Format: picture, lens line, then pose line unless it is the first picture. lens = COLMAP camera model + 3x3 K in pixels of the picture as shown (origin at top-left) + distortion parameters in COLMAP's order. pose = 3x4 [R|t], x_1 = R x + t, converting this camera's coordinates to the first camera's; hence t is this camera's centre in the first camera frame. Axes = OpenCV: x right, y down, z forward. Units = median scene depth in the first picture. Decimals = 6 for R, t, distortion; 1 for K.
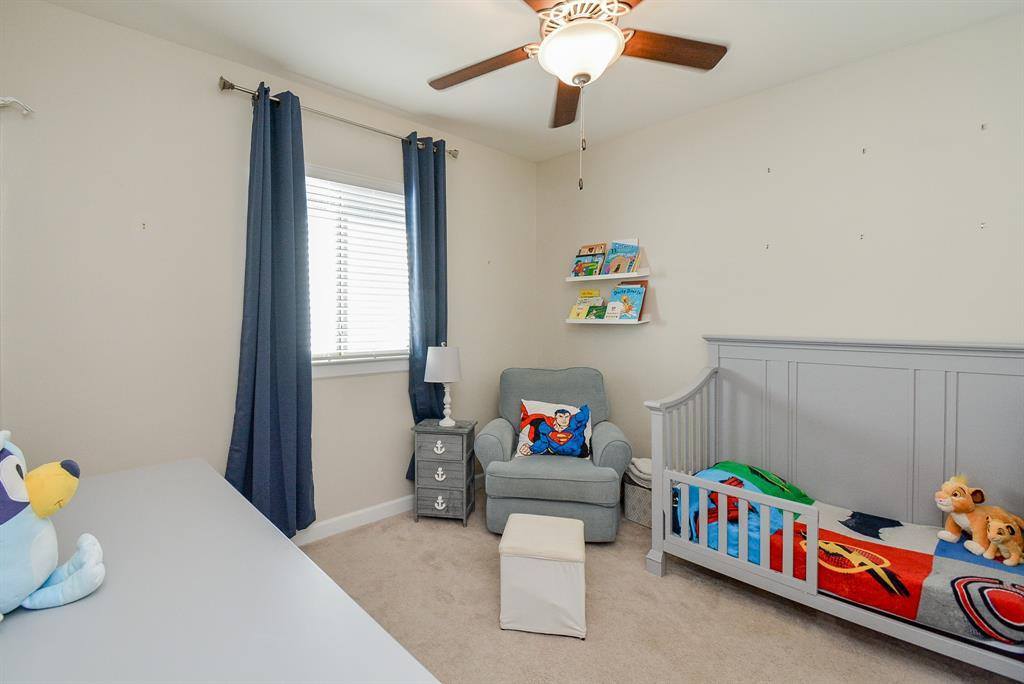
lens RADIAL K [[454.4, 0, 509.3], [0, 454.4, 335.0], [0, 0, 1]] dist [-0.001865, -0.001182]
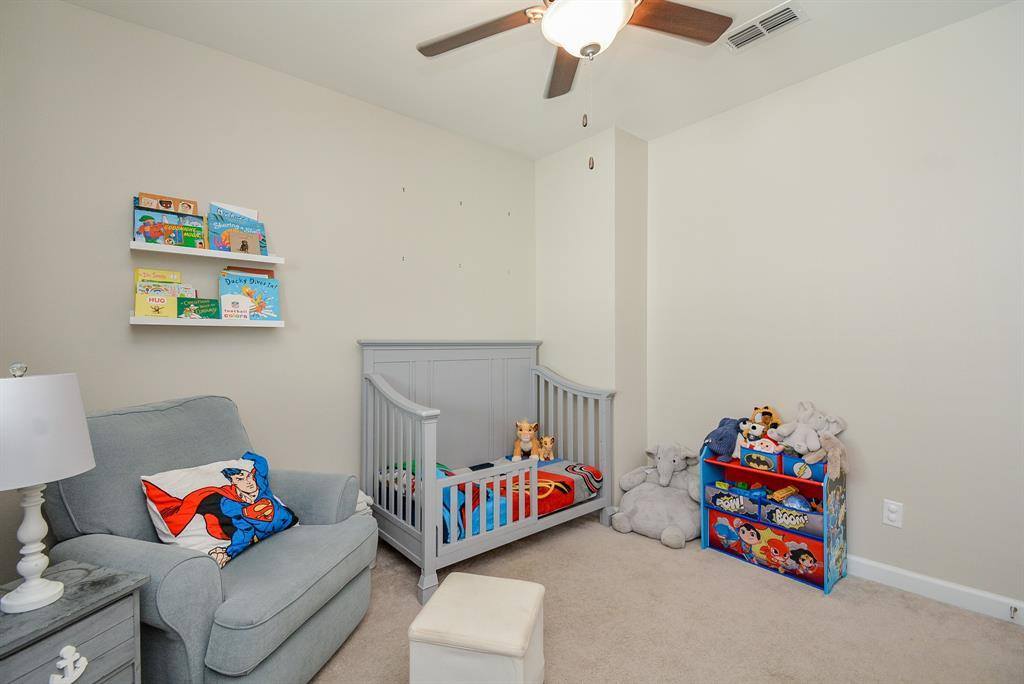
lens RADIAL K [[454.4, 0, 509.4], [0, 454.4, 335.6], [0, 0, 1]] dist [-0.001865, -0.001182]
pose [[0.088677, -0.002934, 0.996056, -0.416474], [0.022481, 0.999747, 0.000943, -0.002795], [-0.995807, 0.022309, 0.088720, 0.542805]]
